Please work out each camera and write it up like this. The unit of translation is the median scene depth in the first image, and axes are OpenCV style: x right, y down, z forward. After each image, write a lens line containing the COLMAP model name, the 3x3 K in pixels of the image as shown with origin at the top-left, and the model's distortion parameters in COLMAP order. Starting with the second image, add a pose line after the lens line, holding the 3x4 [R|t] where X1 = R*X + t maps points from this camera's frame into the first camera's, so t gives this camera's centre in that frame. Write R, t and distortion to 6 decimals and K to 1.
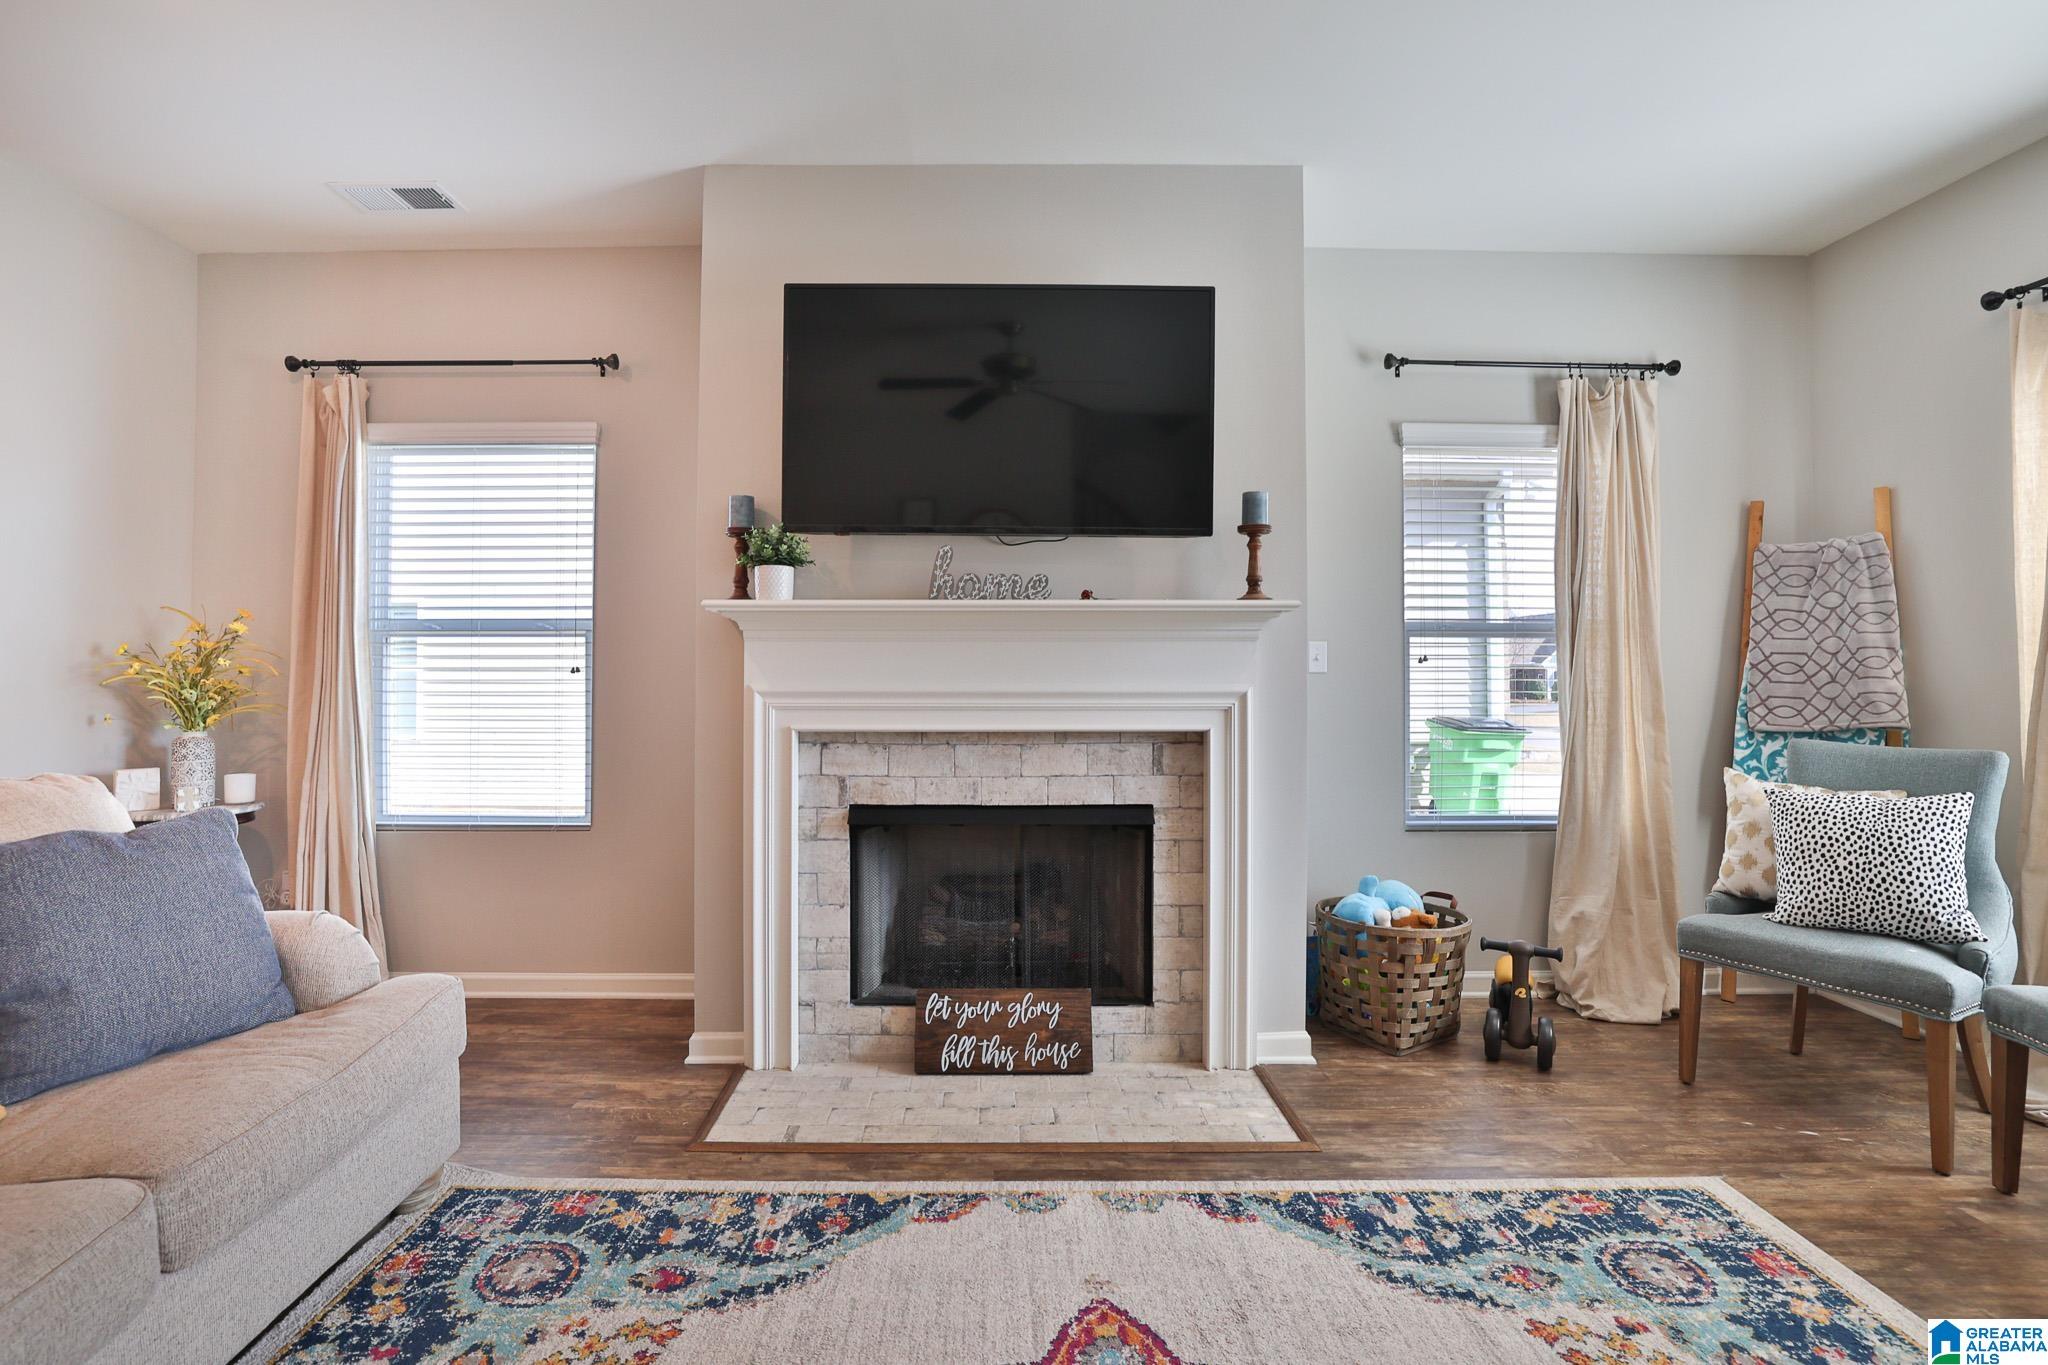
lens RADIAL K [[942.6, 0, 995.3], [0, 942.6, 656.3], [0, 0, 1]] dist [-0.049067, 0.018057]
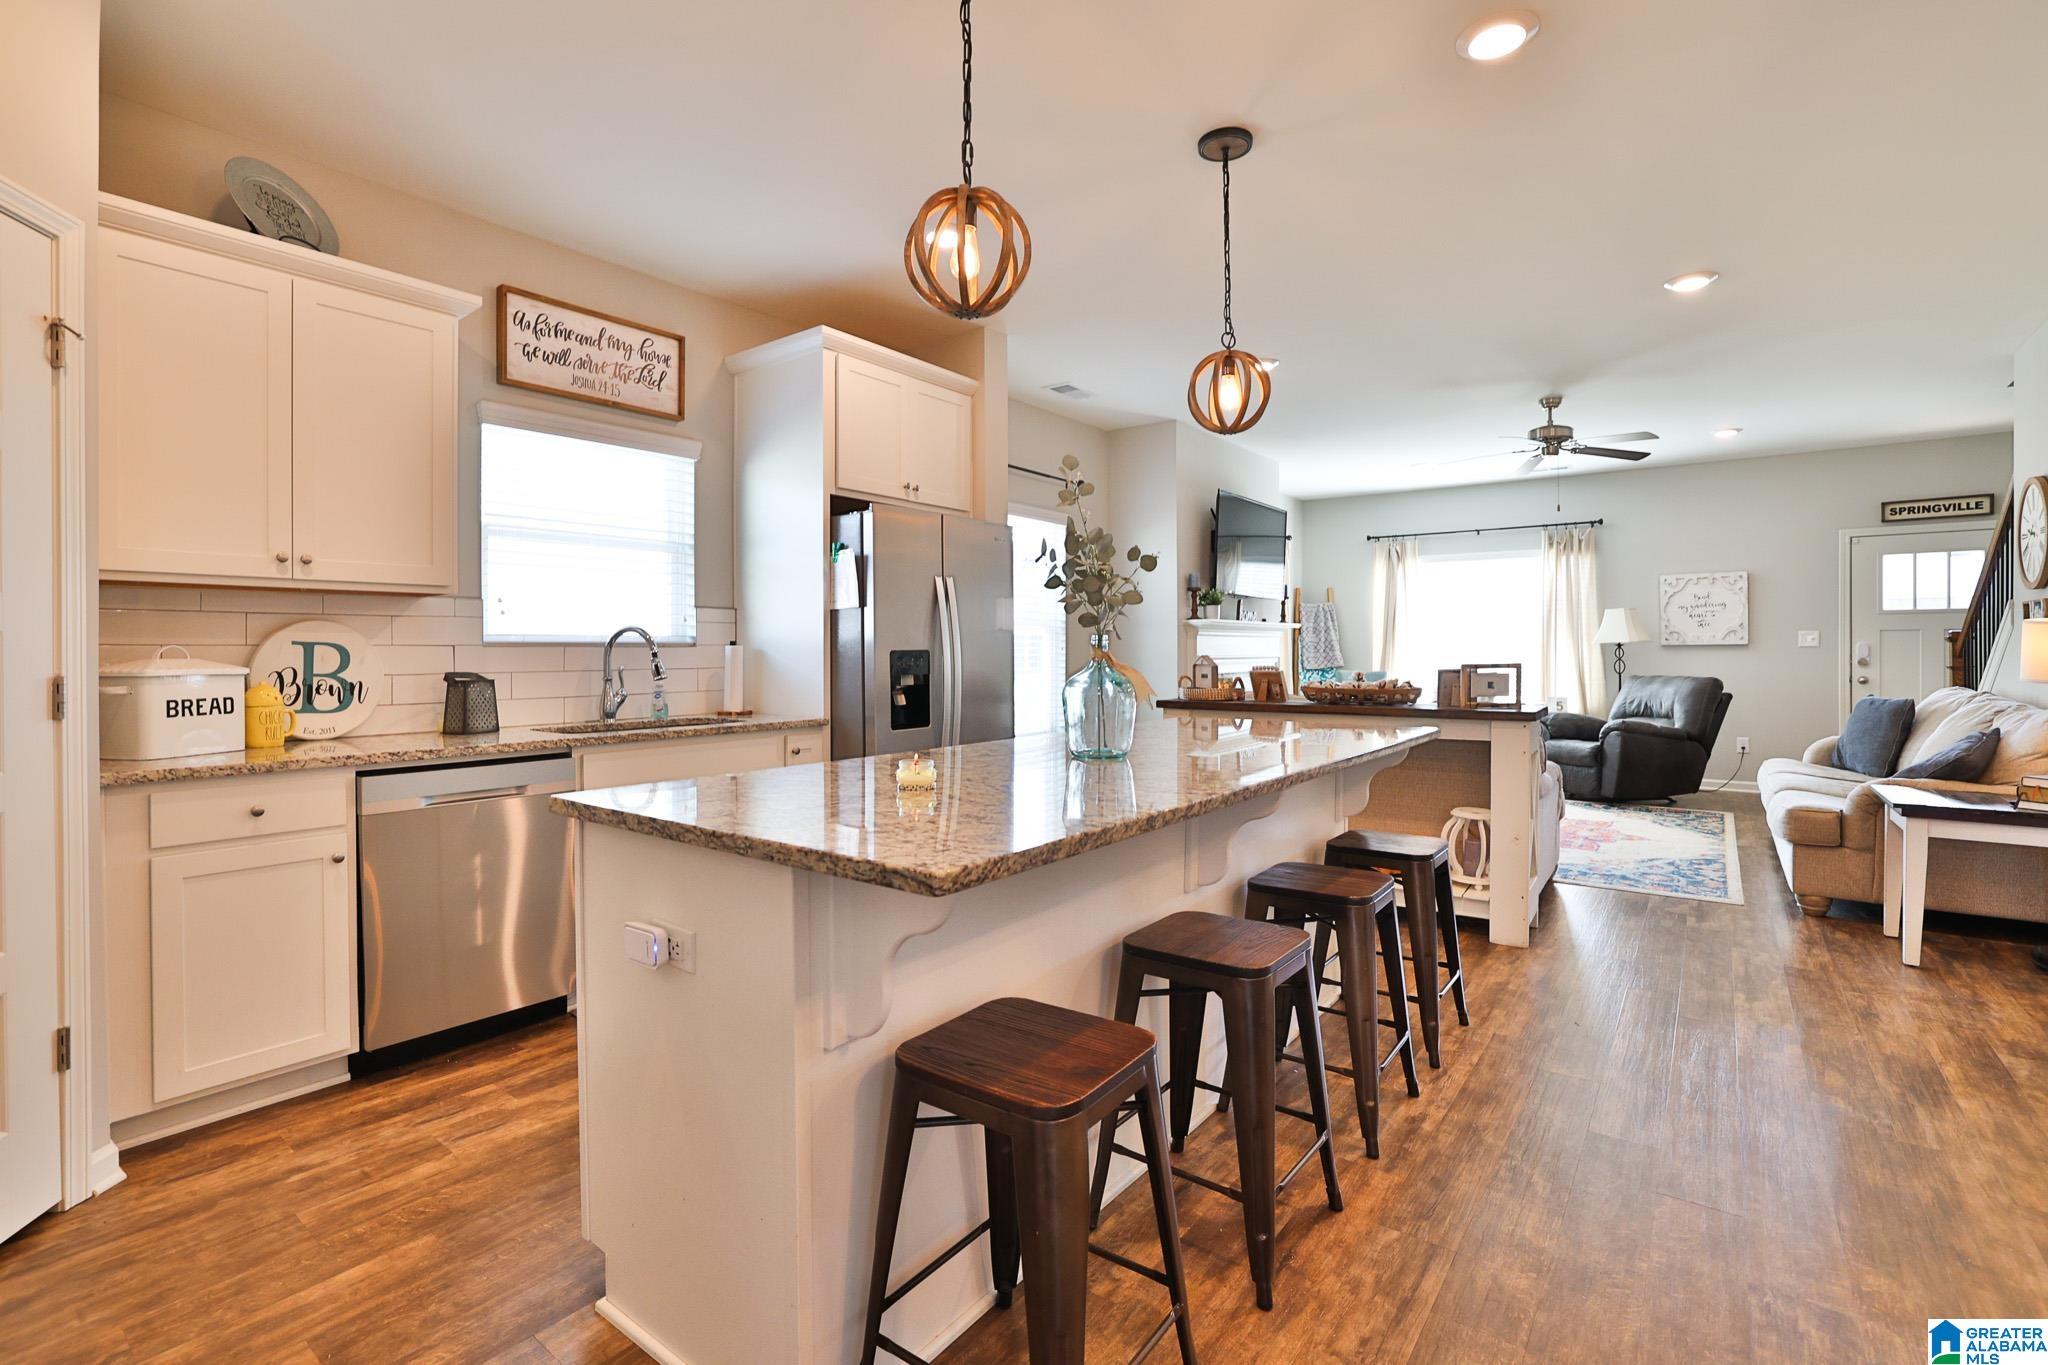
lens RADIAL K [[937.0, 0, 995.6], [0, 937.0, 653.8], [0, 0, 1]] dist [-0.053193, 0.022941]
pose [[0.619492, -0.006507, 0.784976, -2.422329], [-0.009188, 0.999837, 0.015539, -0.003866], [-0.784949, -0.016839, 0.619332, -0.046940]]
